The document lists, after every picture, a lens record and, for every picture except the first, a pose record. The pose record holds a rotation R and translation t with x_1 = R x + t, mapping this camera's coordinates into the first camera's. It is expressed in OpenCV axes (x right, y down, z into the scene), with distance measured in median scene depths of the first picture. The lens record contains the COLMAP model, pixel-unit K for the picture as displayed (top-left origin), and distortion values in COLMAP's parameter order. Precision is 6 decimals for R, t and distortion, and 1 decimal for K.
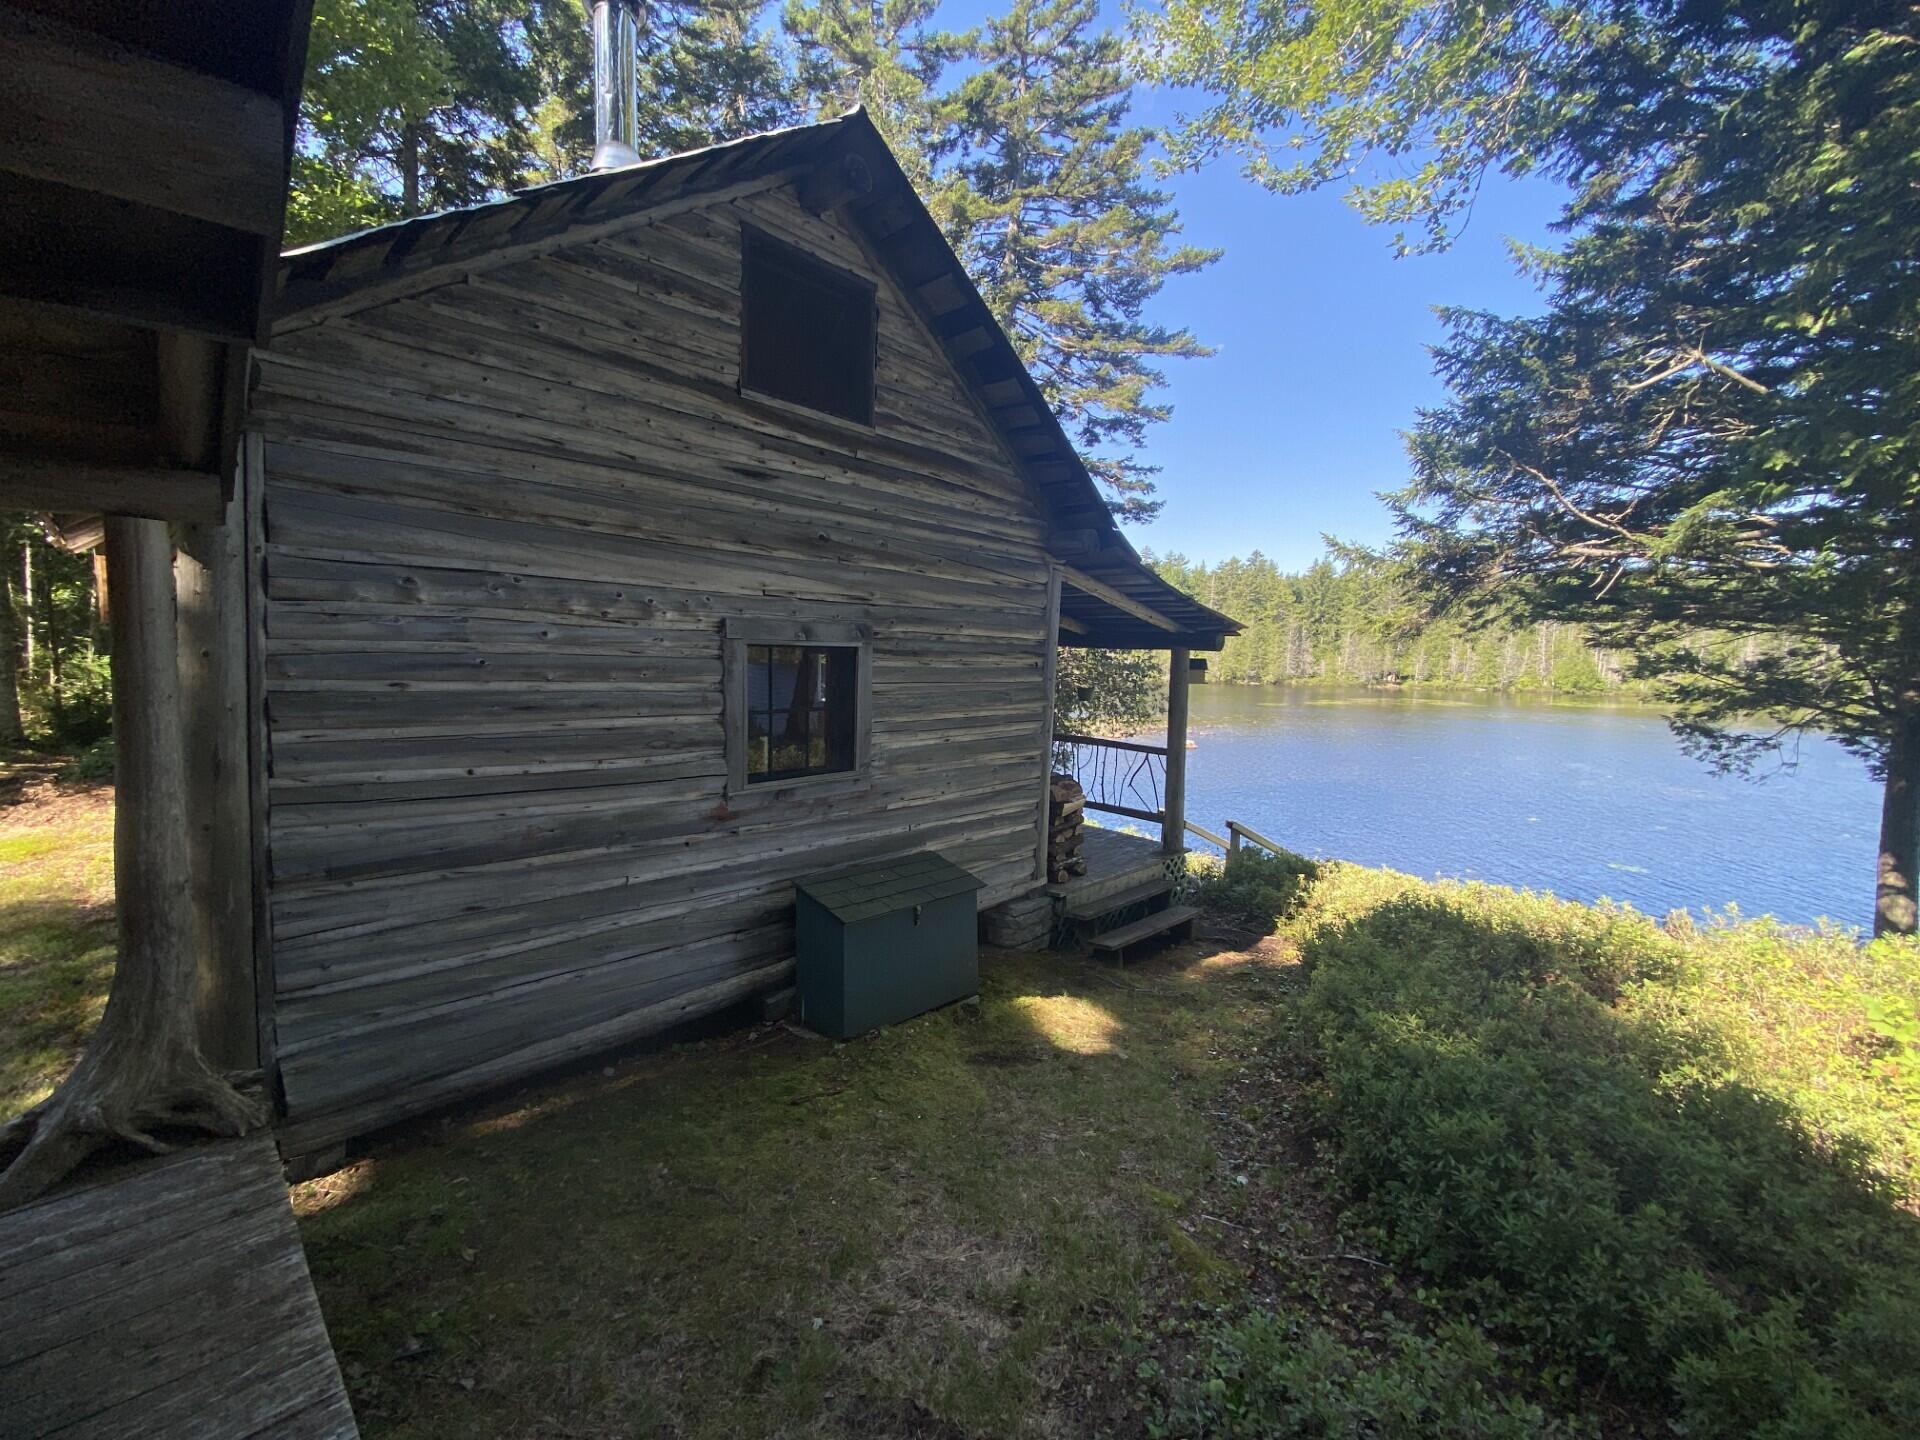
lens RADIAL K [[772.0, 0, 951.5], [0, 772.0, 715.4], [0, 0, 1]] dist [0.013656, -0.016847]
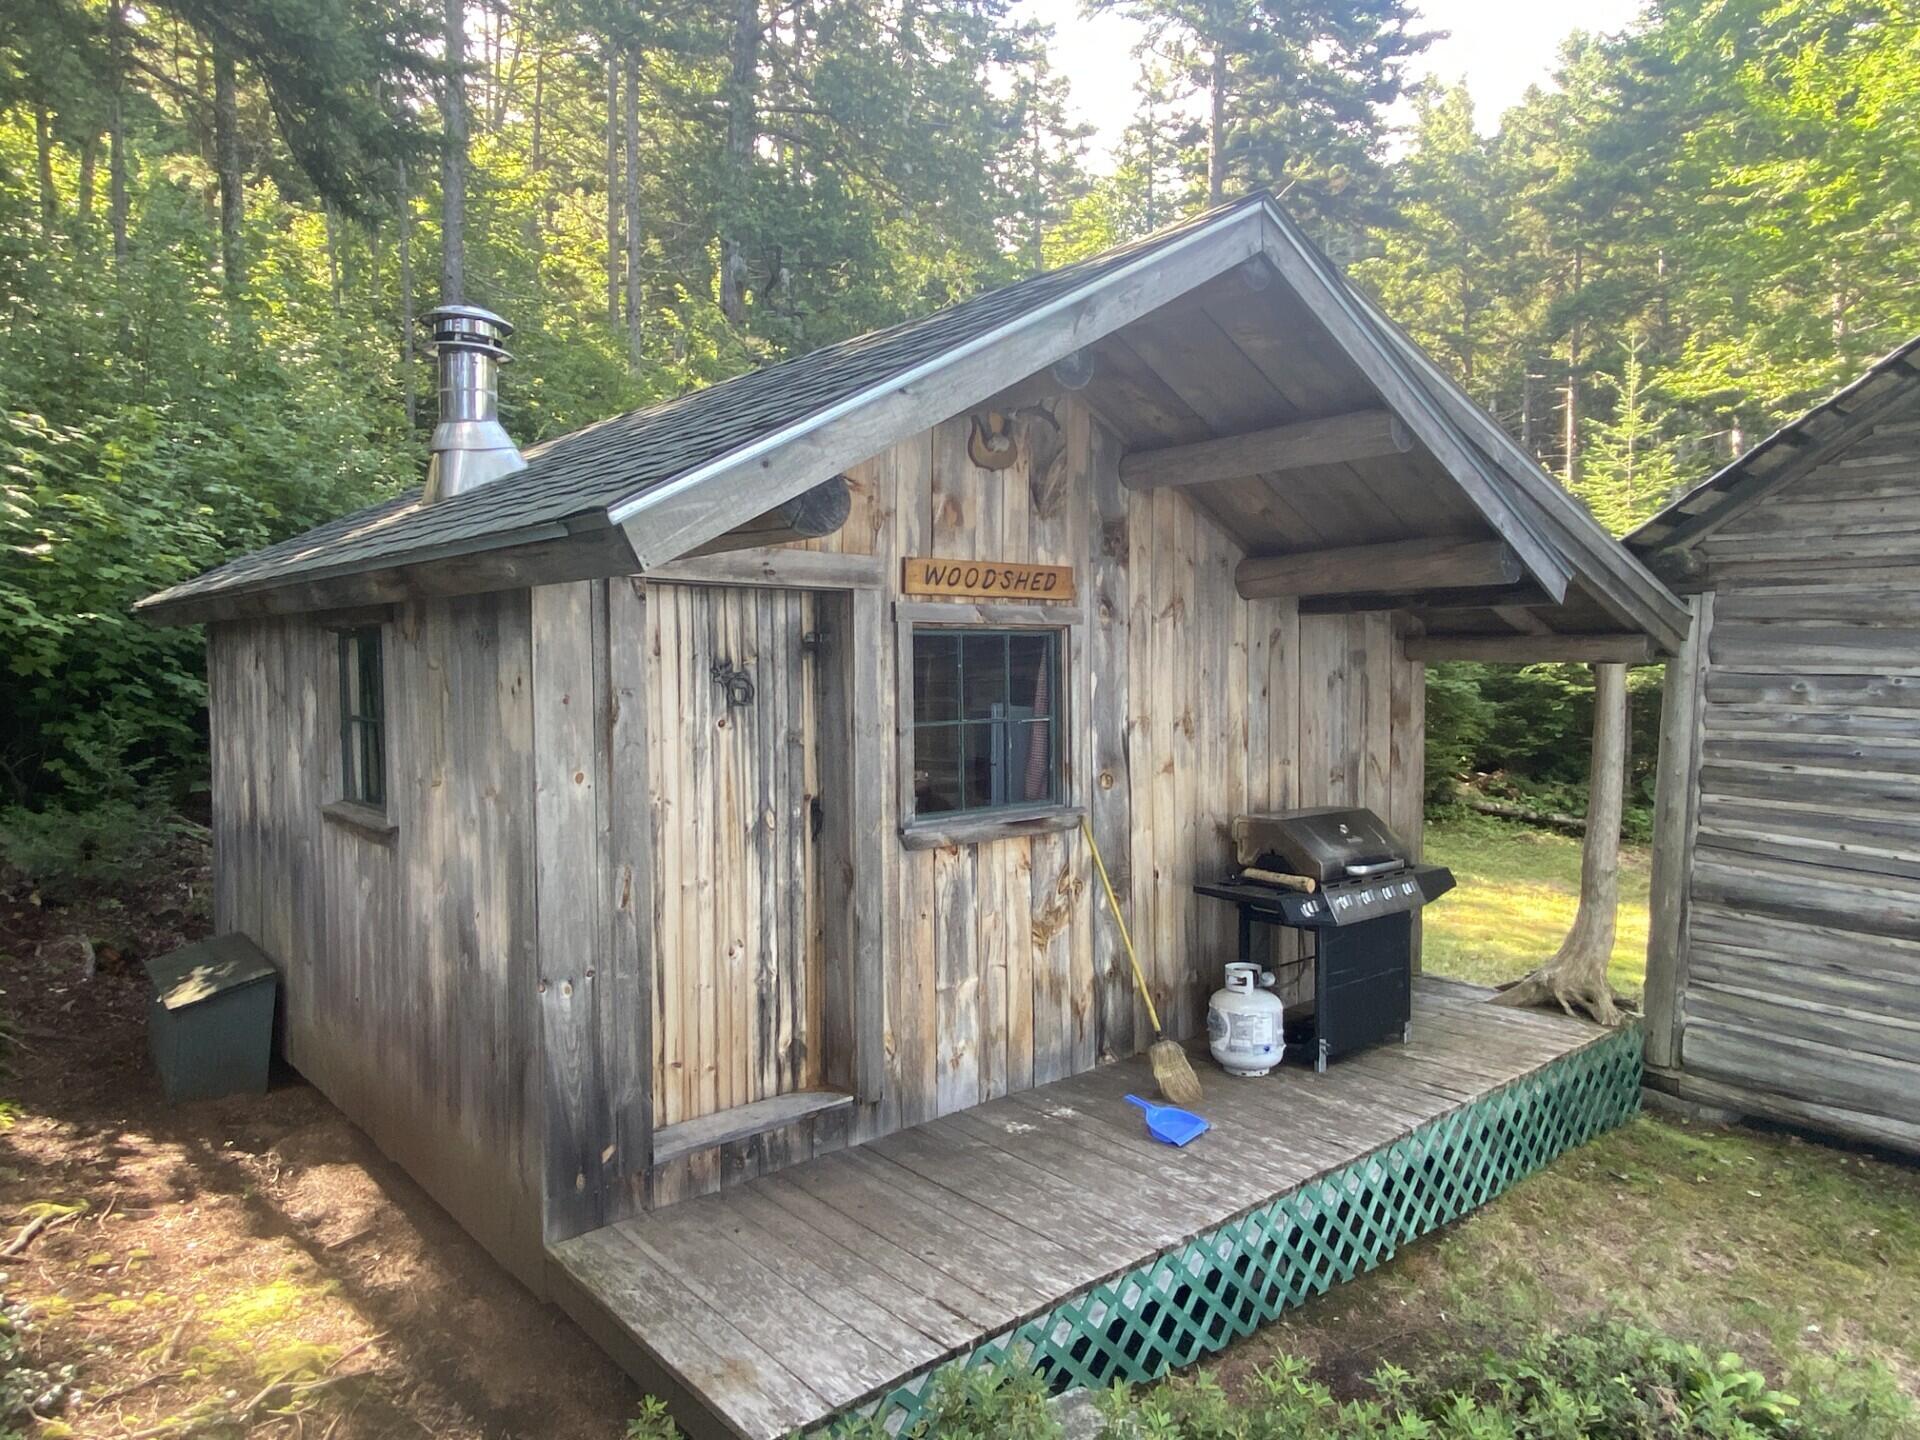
lens RADIAL K [[772.0, 0, 951.5], [0, 772.0, 715.4], [0, 0, 1]] dist [0.013656, -0.016847]
pose [[-0.206129, 0.006003, -0.978506, 0.791120], [-0.097686, 0.994860, 0.026682, -0.024206], [0.973637, 0.101087, -0.204483, -0.088431]]
